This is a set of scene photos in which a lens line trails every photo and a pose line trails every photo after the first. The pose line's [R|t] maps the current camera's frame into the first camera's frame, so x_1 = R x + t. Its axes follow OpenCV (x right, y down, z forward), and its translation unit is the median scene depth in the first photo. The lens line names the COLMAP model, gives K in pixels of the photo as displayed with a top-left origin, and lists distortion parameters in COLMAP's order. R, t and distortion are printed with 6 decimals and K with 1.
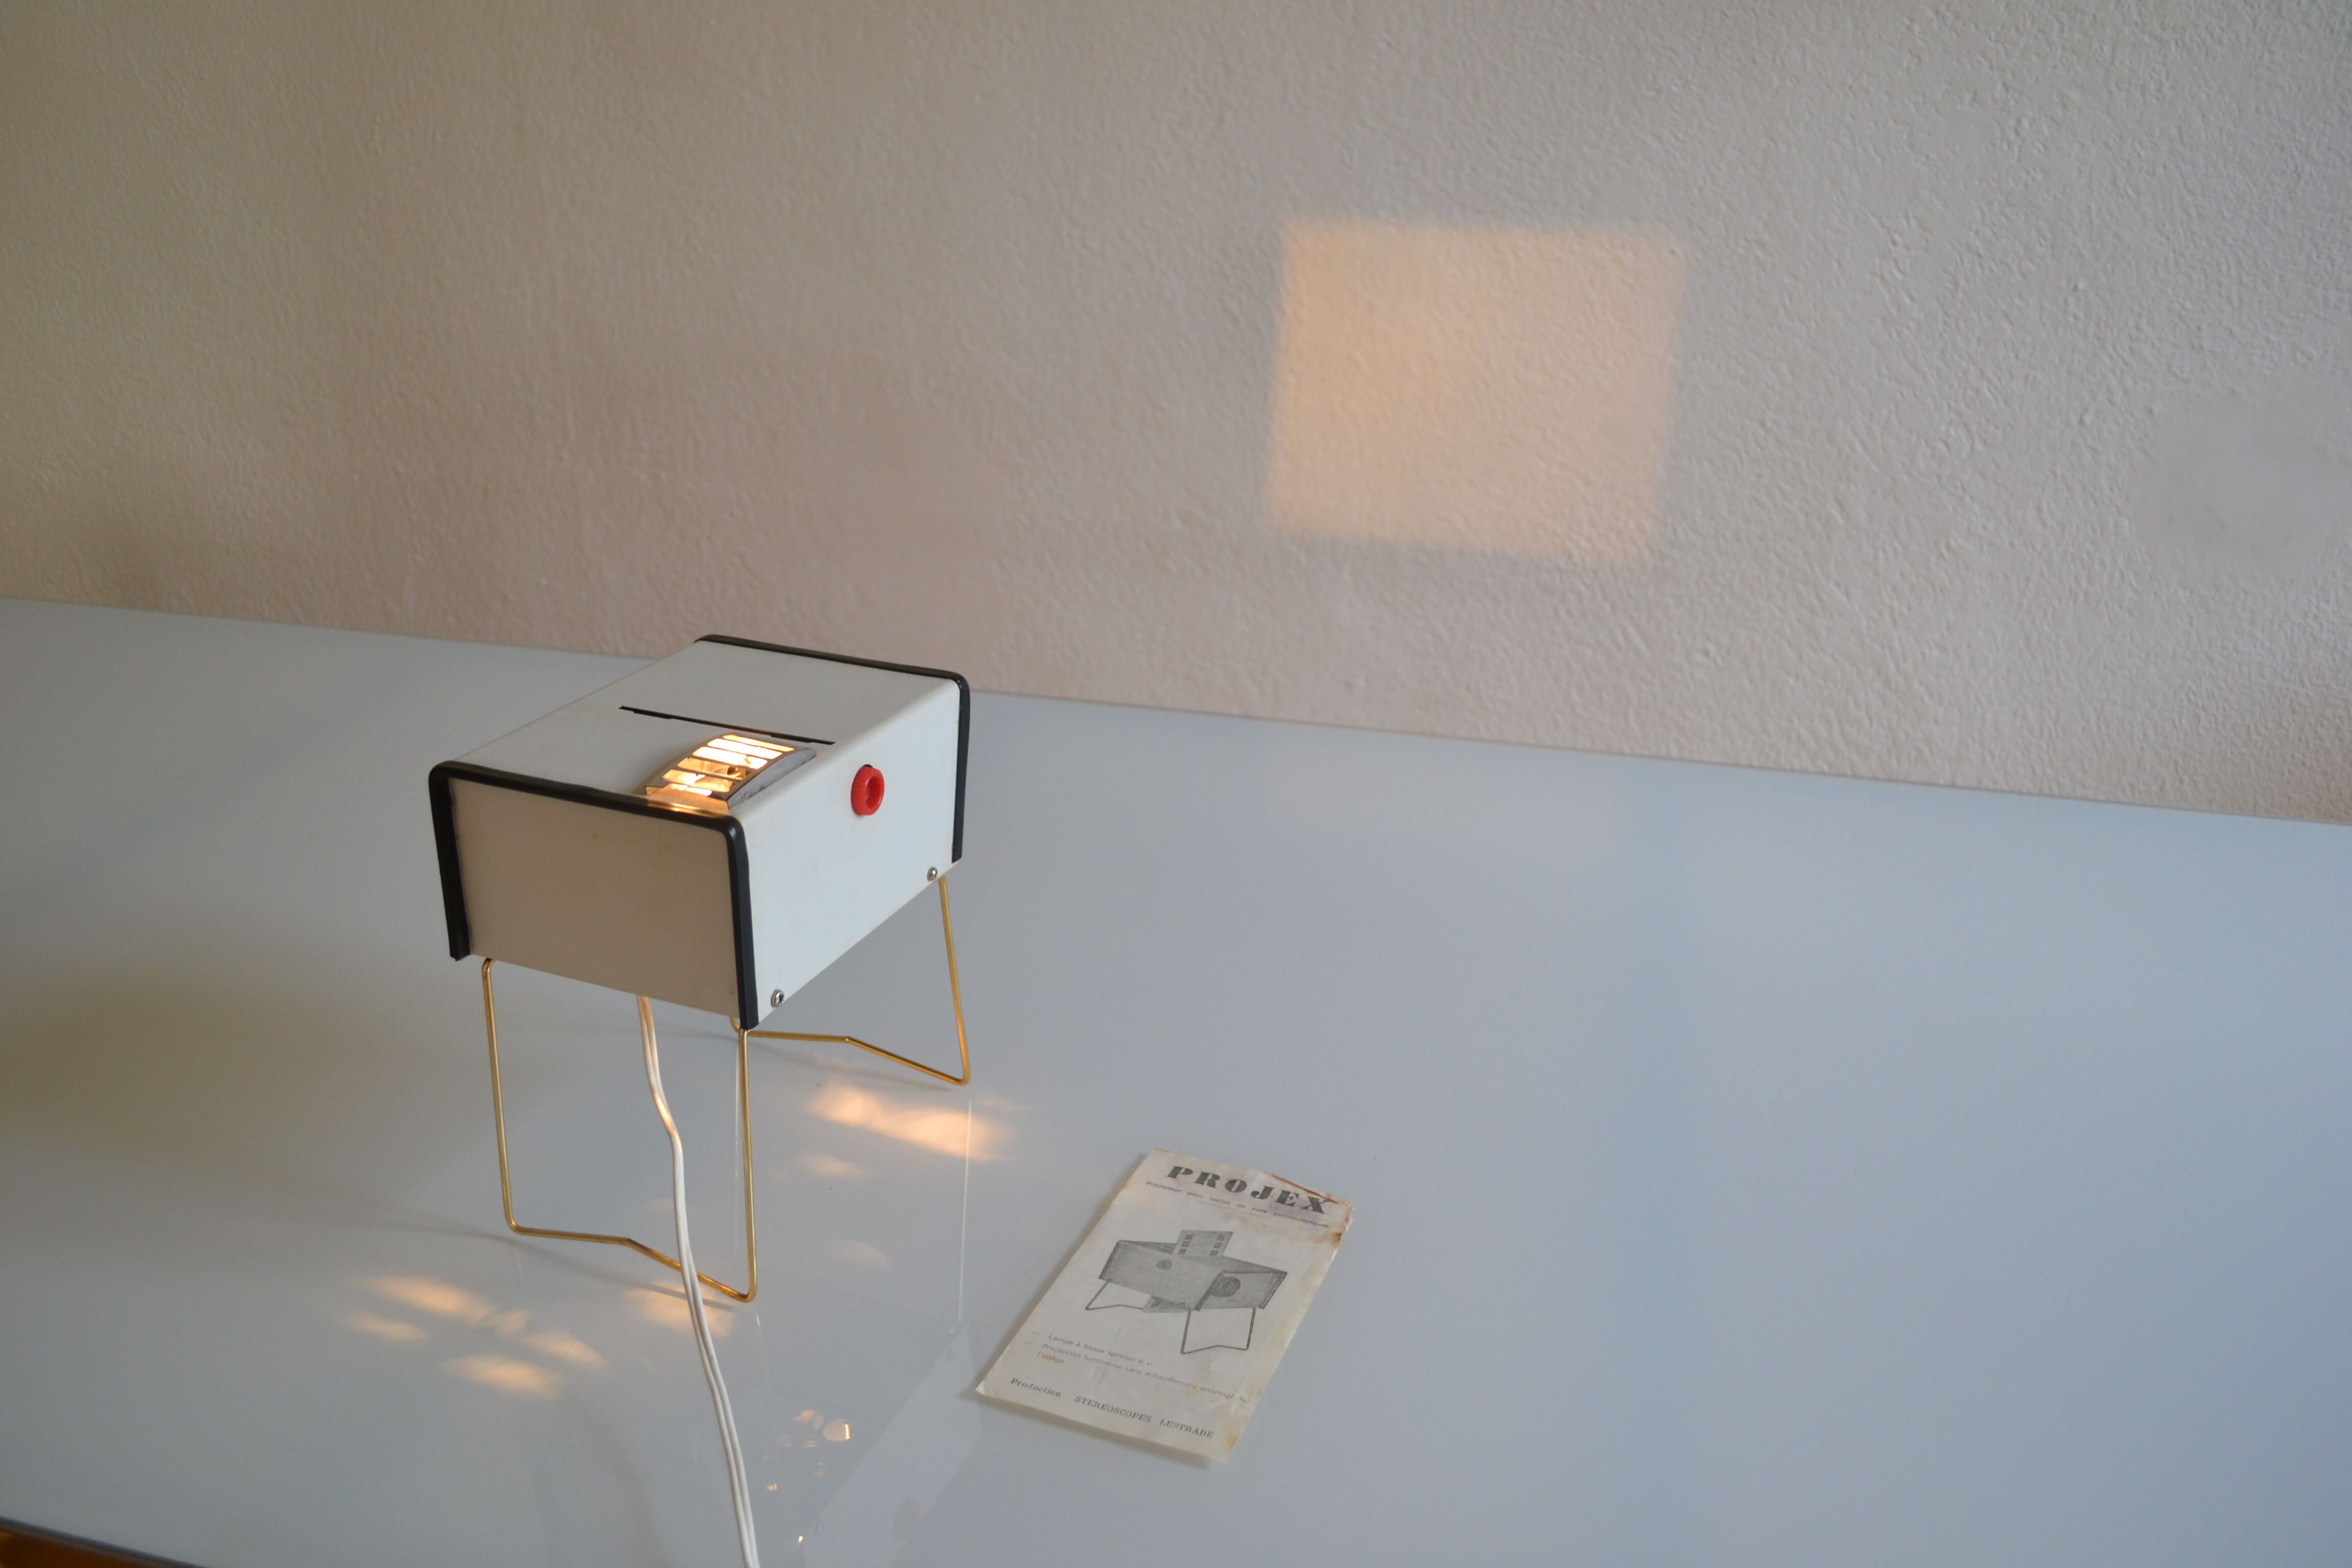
lens RADIAL K [[1969.6, 0, 1172.3], [0, 1969.6, 787.9], [0, 0, 1]] dist [-0.074829, 0.000080]
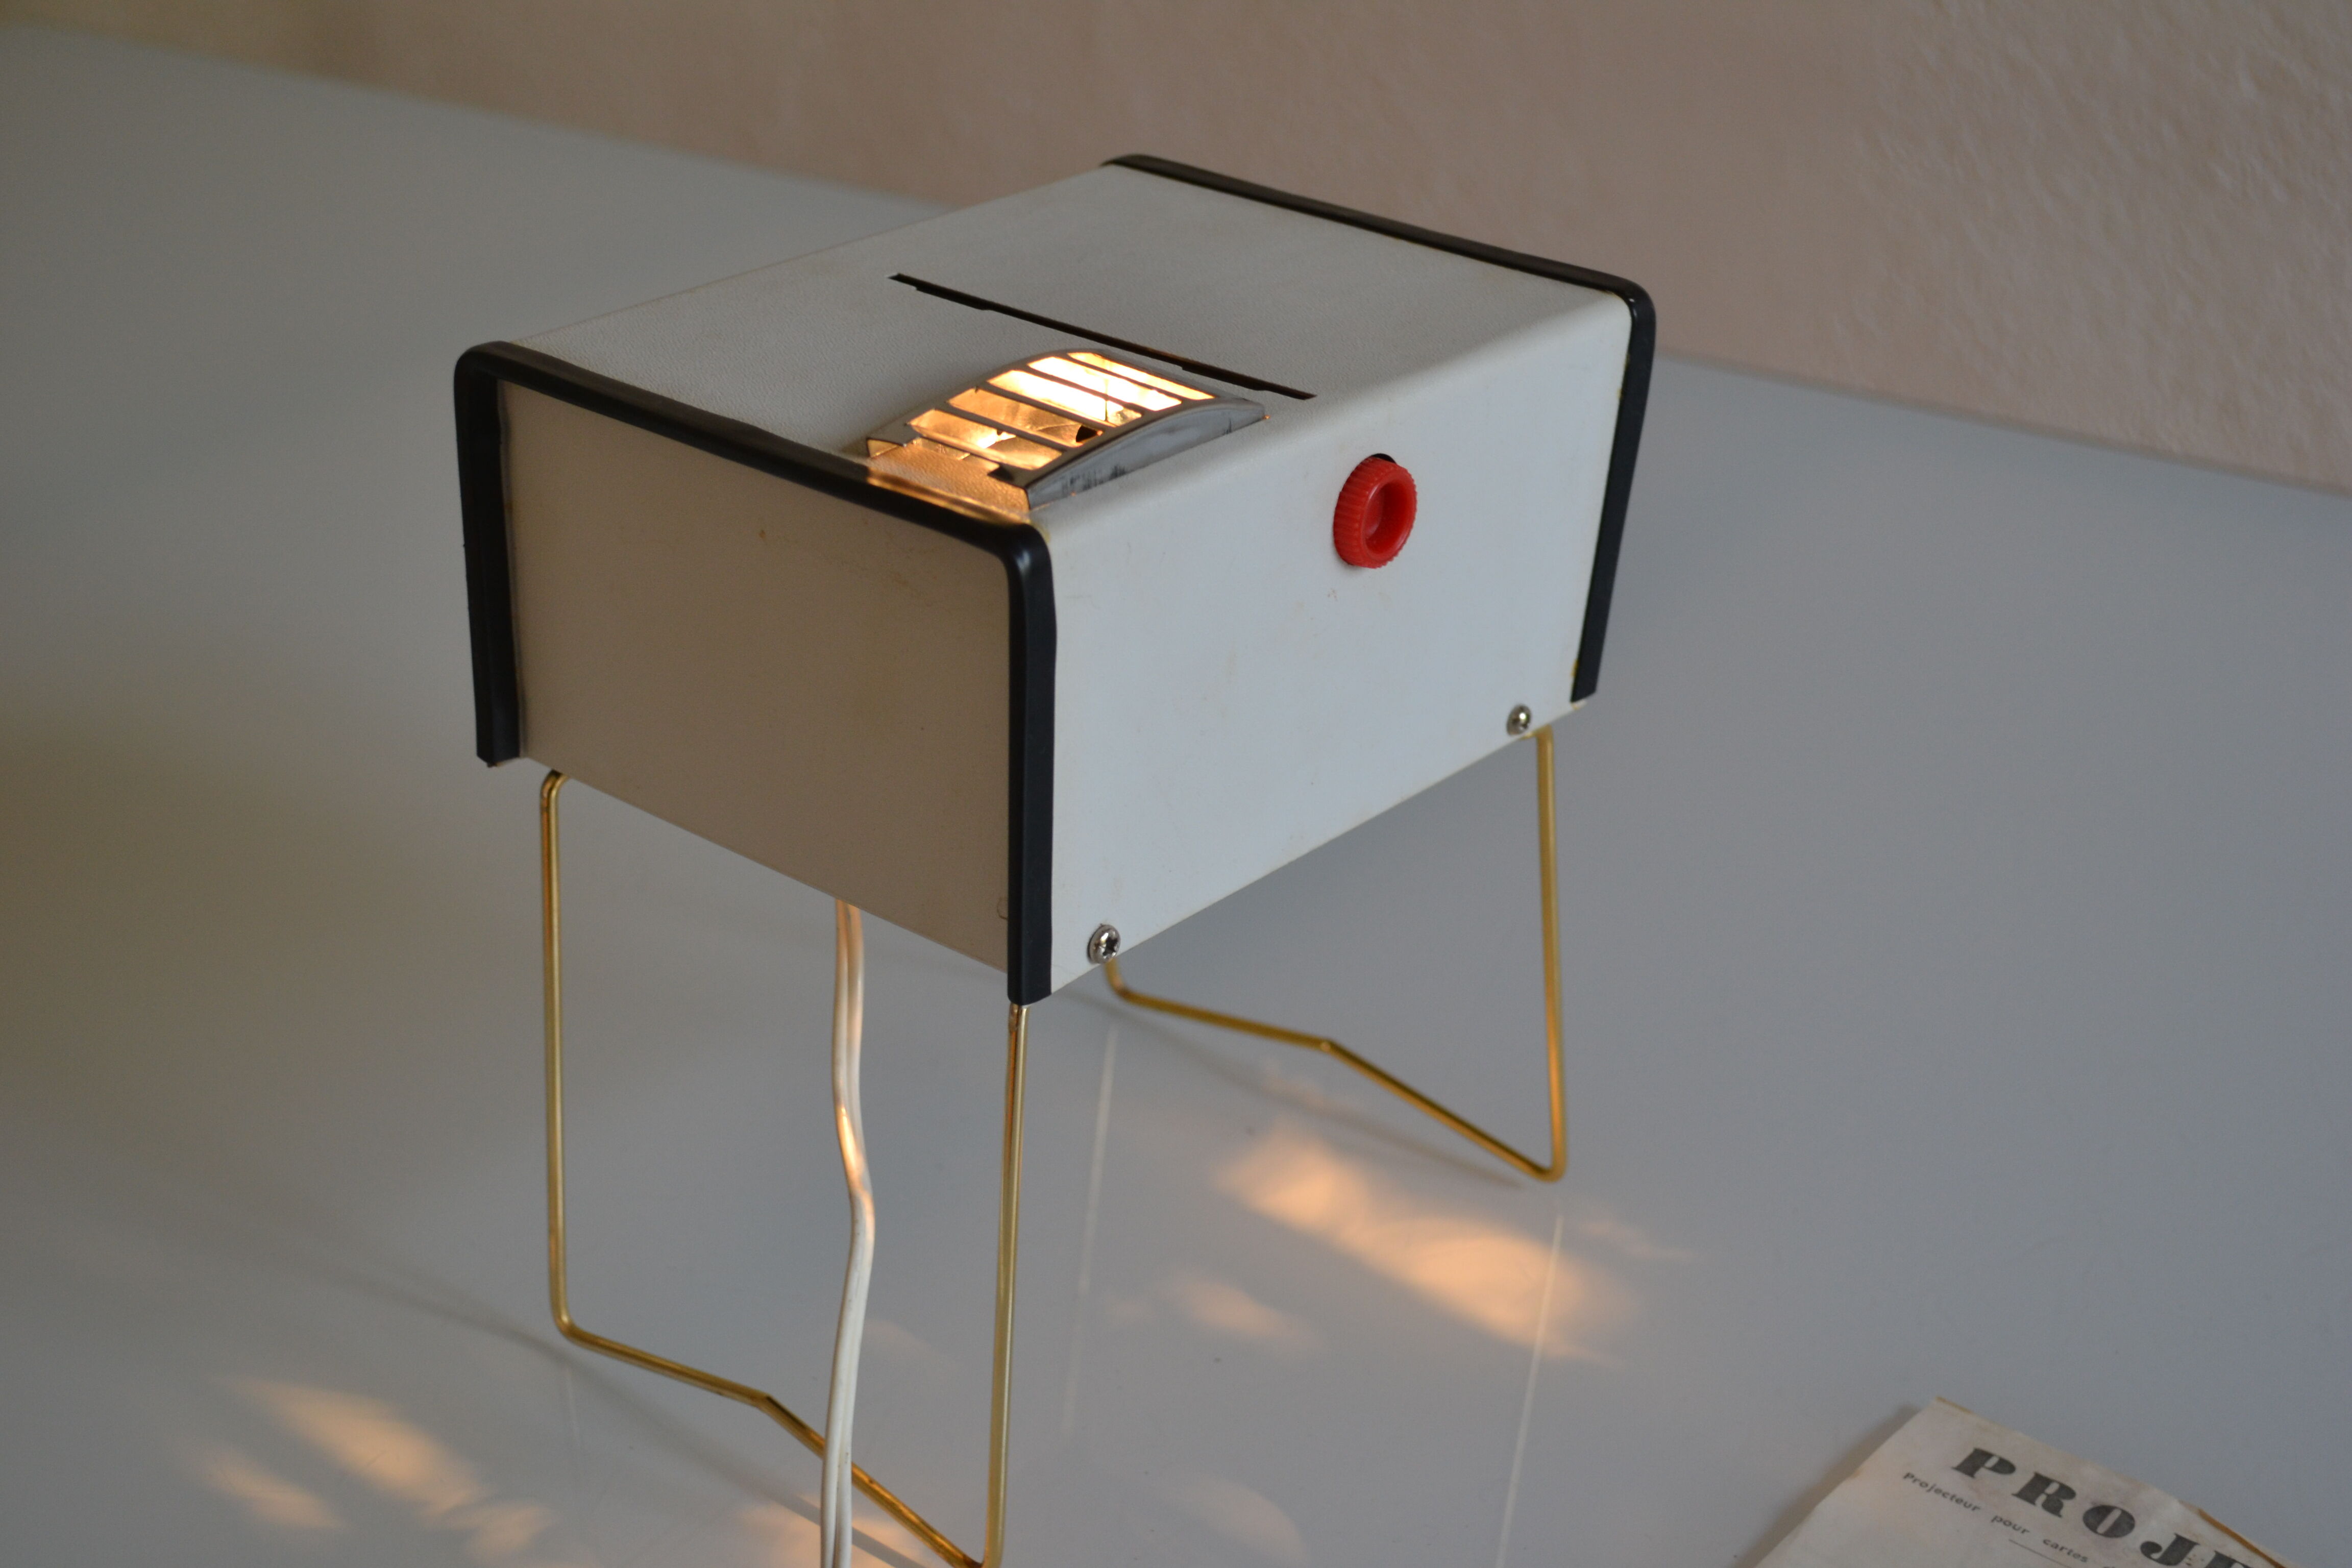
lens RADIAL K [[3455.0, 0, 1181.9], [0, 3455.0, 789.5], [0, 0, 1]] dist [-0.013331, 0.000000]
pose [[0.950824, 0.138310, -0.277135, 0.014416], [-0.121513, 0.989600, 0.076979, 0.004169], [0.284900, -0.039518, 0.957742, 0.116047]]
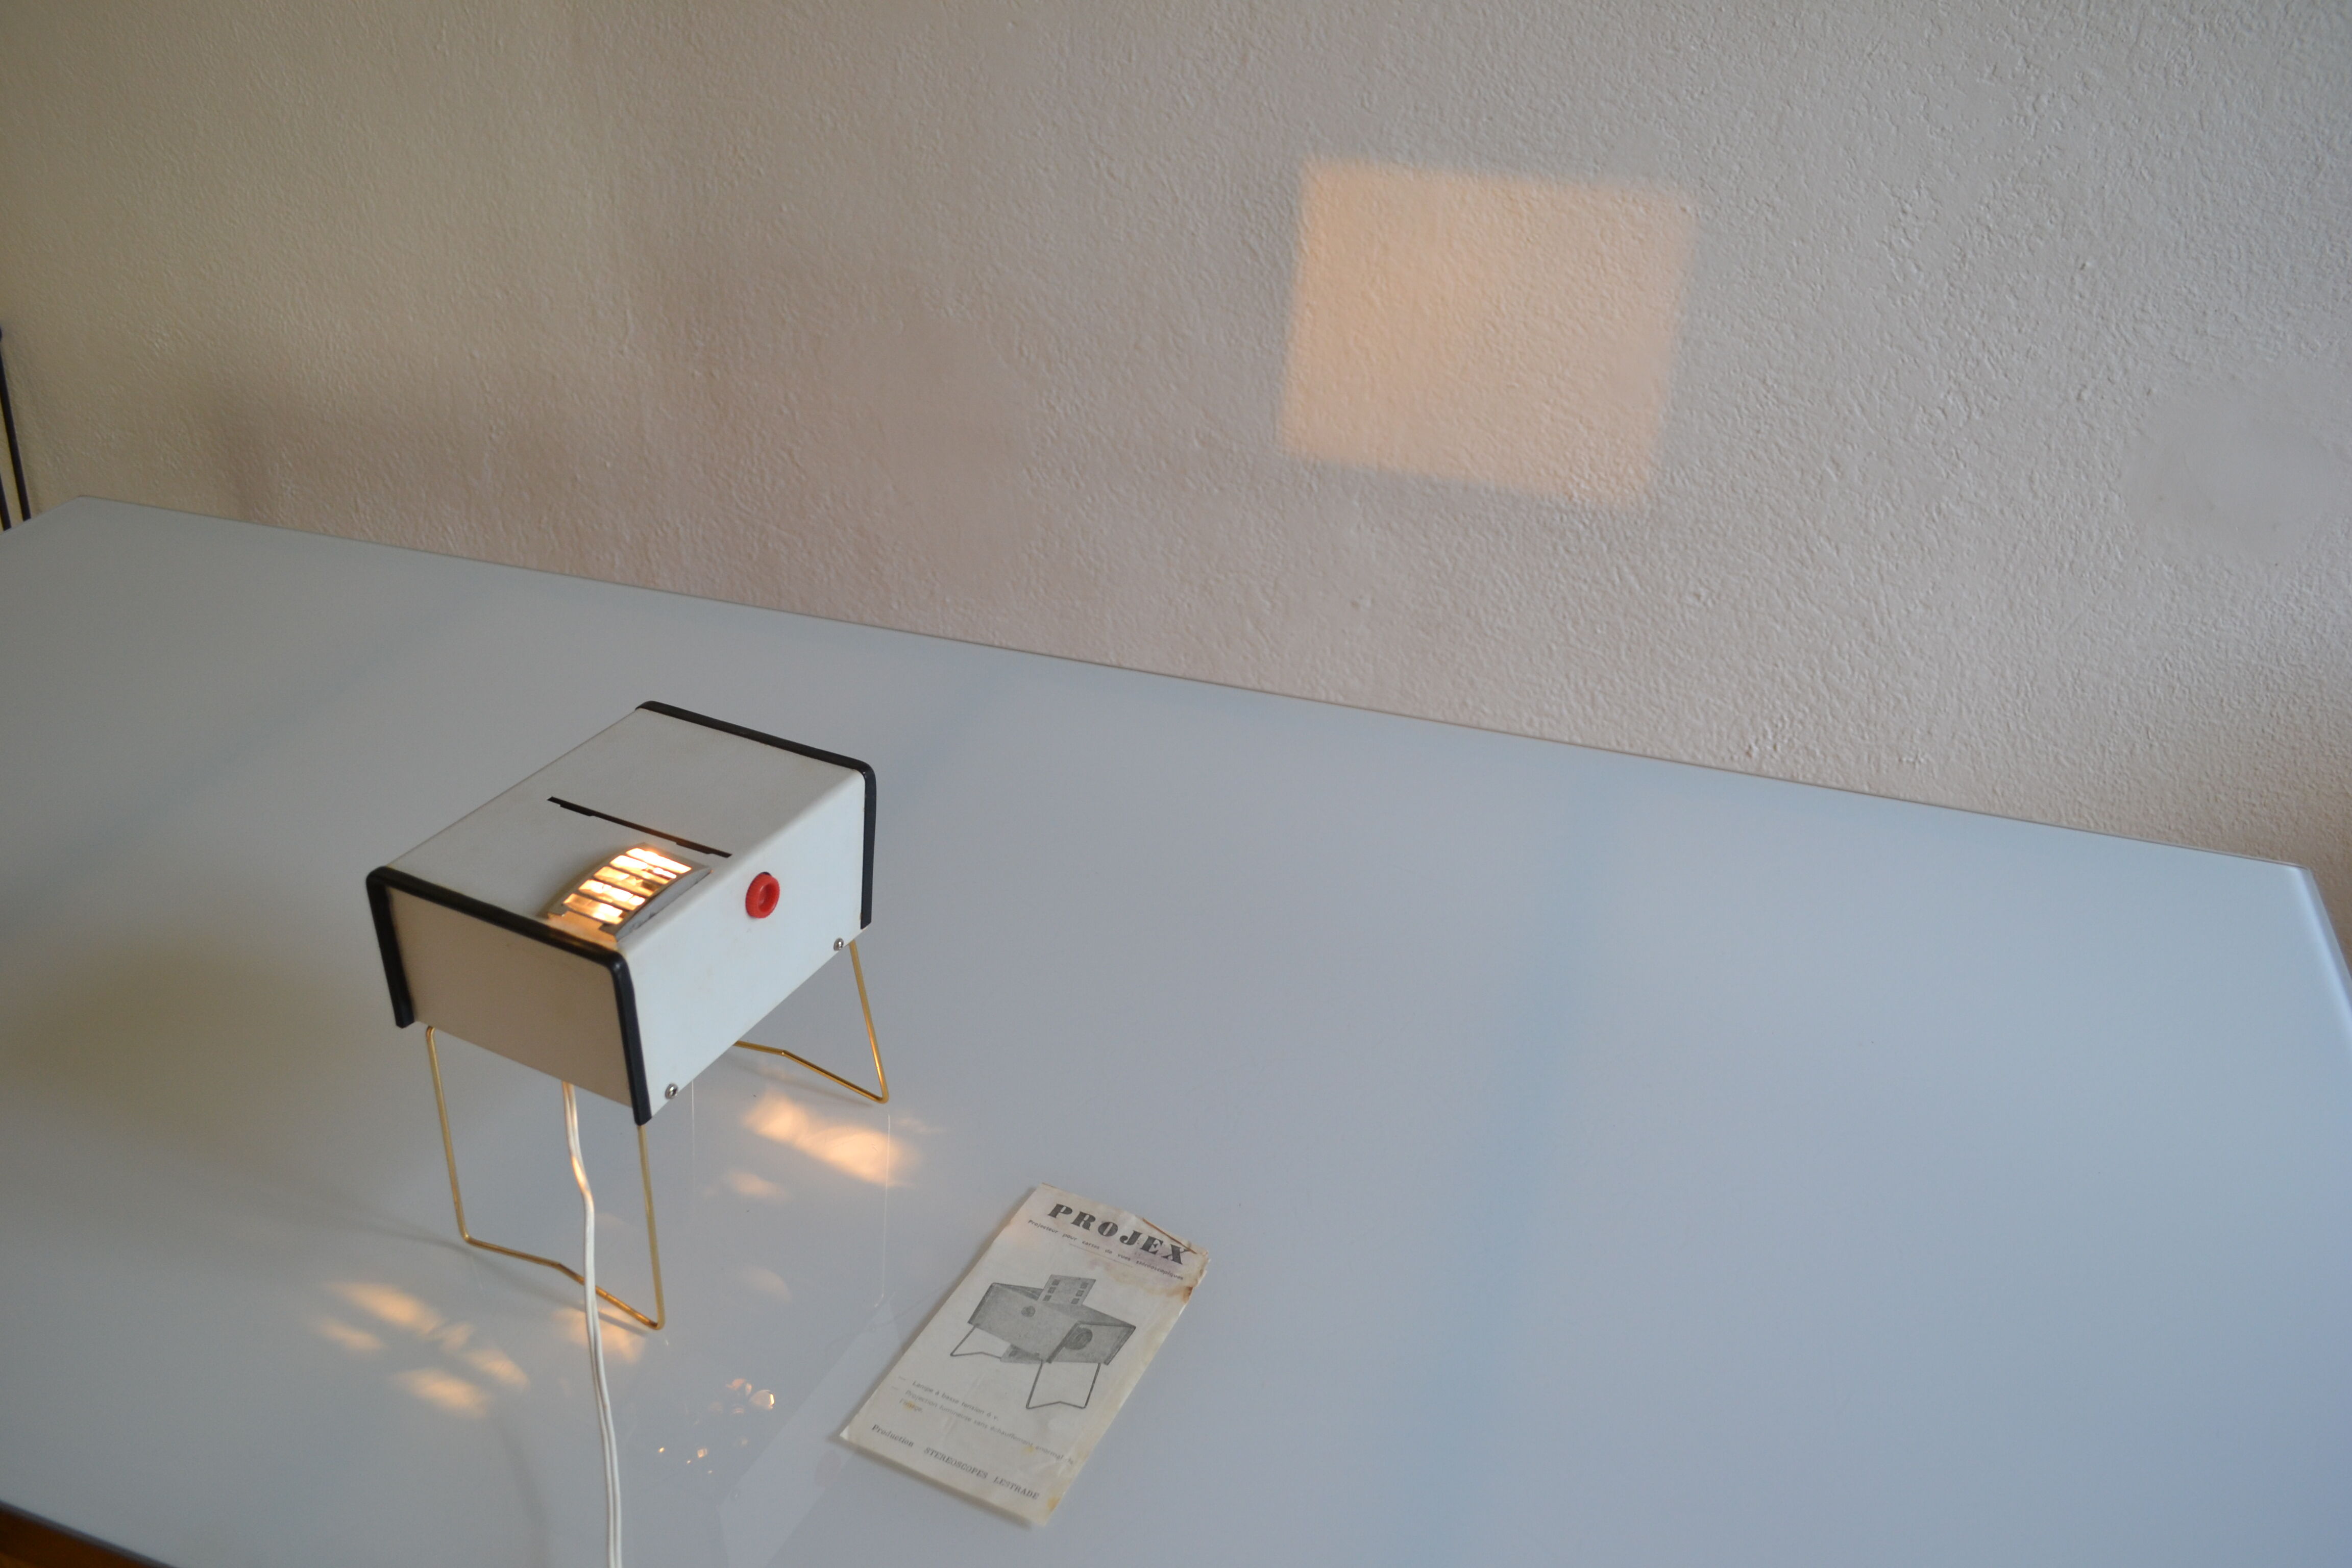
lens RADIAL K [[1873.7, 0, 1174.6], [0, 1873.7, 787.1], [0, 0, 1]] dist [-0.081198, 0.005007]
pose [[0.997258, 0.045913, -0.058043, 0.065168], [-0.037517, 0.989685, 0.138257, -0.104452], [0.063792, -0.135701, 0.988694, -0.003161]]
